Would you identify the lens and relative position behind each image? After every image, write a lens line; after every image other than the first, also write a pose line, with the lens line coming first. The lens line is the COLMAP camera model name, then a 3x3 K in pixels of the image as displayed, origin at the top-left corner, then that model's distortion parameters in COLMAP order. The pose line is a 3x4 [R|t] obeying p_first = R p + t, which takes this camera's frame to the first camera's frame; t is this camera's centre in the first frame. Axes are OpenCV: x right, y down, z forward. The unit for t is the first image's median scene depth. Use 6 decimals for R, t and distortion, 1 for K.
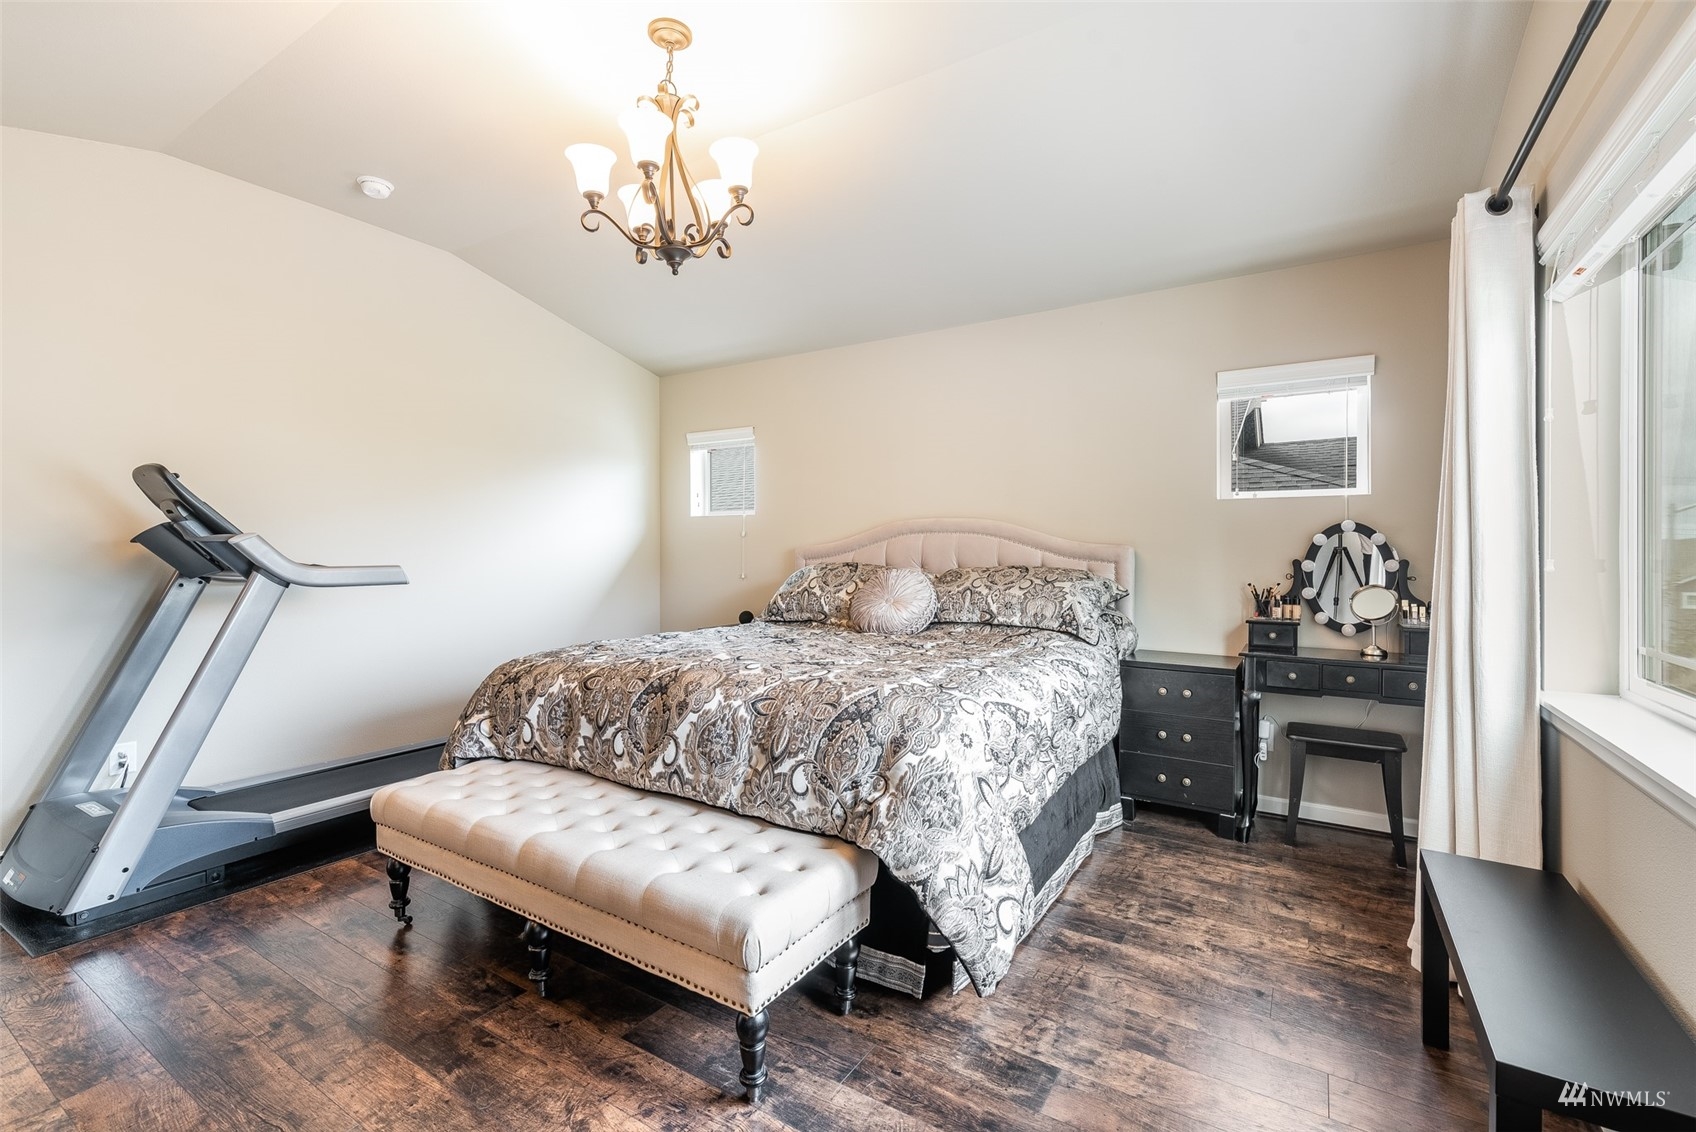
lens RADIAL K [[755.3, 0, 846.7], [0, 755.3, 554.3], [0, 0, 1]] dist [-0.011690, -0.000001]
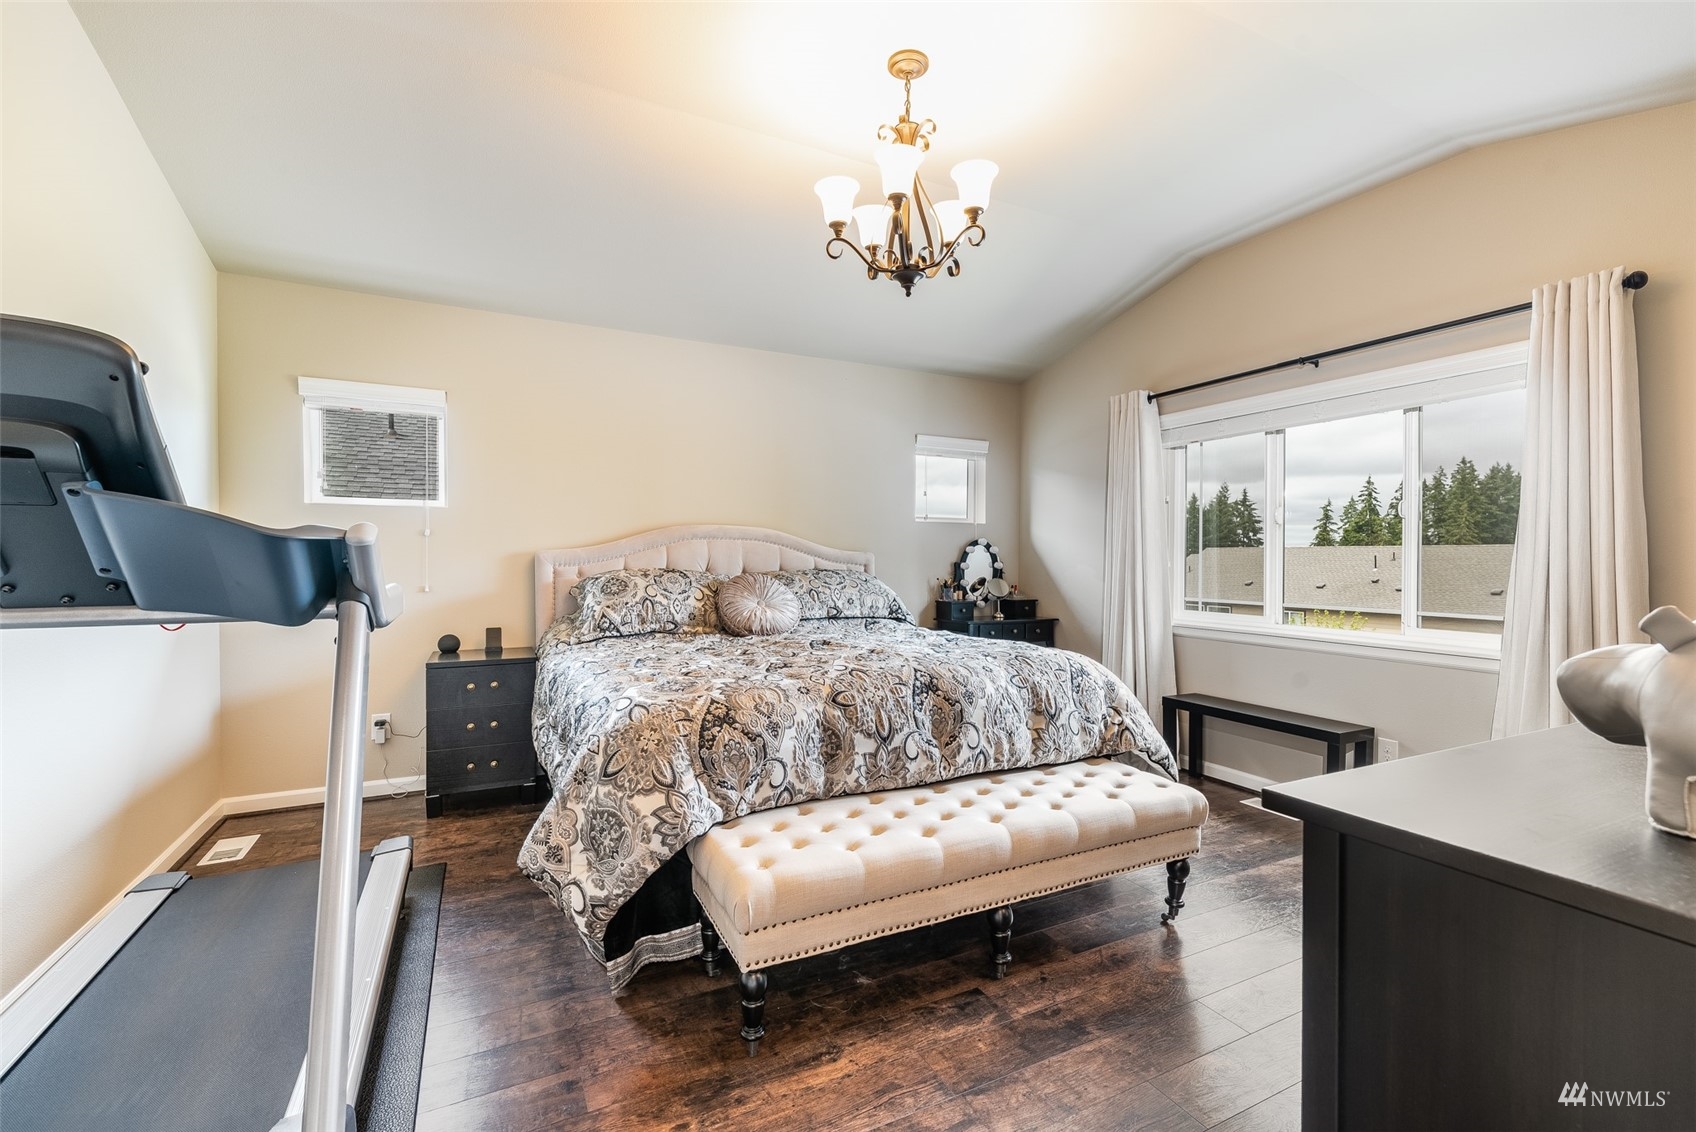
lens RADIAL K [[736.2, 0, 854.3], [0, 736.2, 557.3], [0, 0, 1]] dist [0.001530, 0.000258]
pose [[0.513407, -0.005172, 0.858129, -1.106642], [0.000511, 0.999984, 0.005721, -0.015486], [-0.858145, -0.002499, 0.513402, 0.498372]]
